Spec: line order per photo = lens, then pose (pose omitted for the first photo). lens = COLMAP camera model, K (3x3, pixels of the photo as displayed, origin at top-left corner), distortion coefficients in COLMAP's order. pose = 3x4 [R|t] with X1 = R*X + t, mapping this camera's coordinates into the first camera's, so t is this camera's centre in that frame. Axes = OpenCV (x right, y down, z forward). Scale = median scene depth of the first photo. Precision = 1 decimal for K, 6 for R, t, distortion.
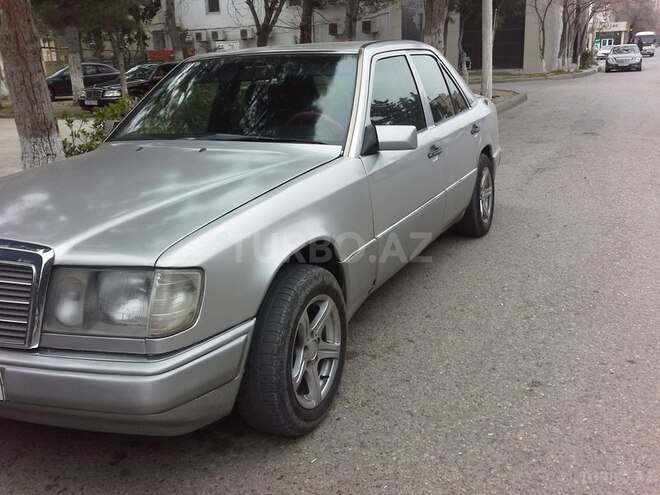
lens RADIAL K [[626.1, 0, 330.0], [0, 626.1, 247.5], [0, 0, 1]] dist [0.001944, -0.003279]
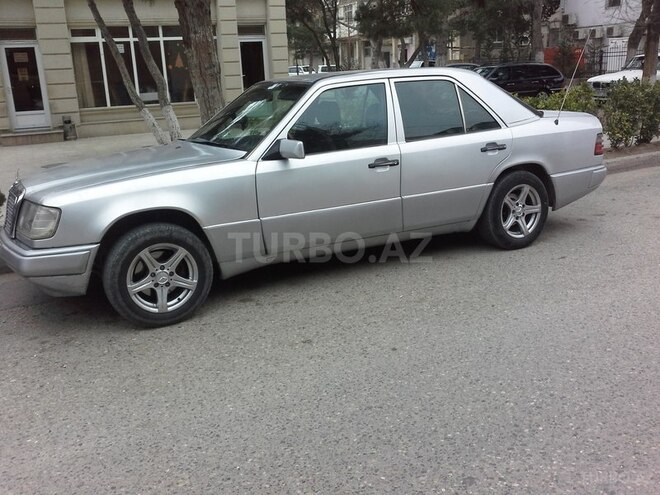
lens RADIAL K [[626.1, 0, 330.0], [0, 626.1, 247.5], [0, 0, 1]] dist [0.001944, -0.003279]
pose [[0.811009, 0.159409, -0.562897, 0.970396], [-0.155971, 0.986252, 0.054581, -0.051844], [0.563859, 0.043530, 0.824723, -0.061773]]
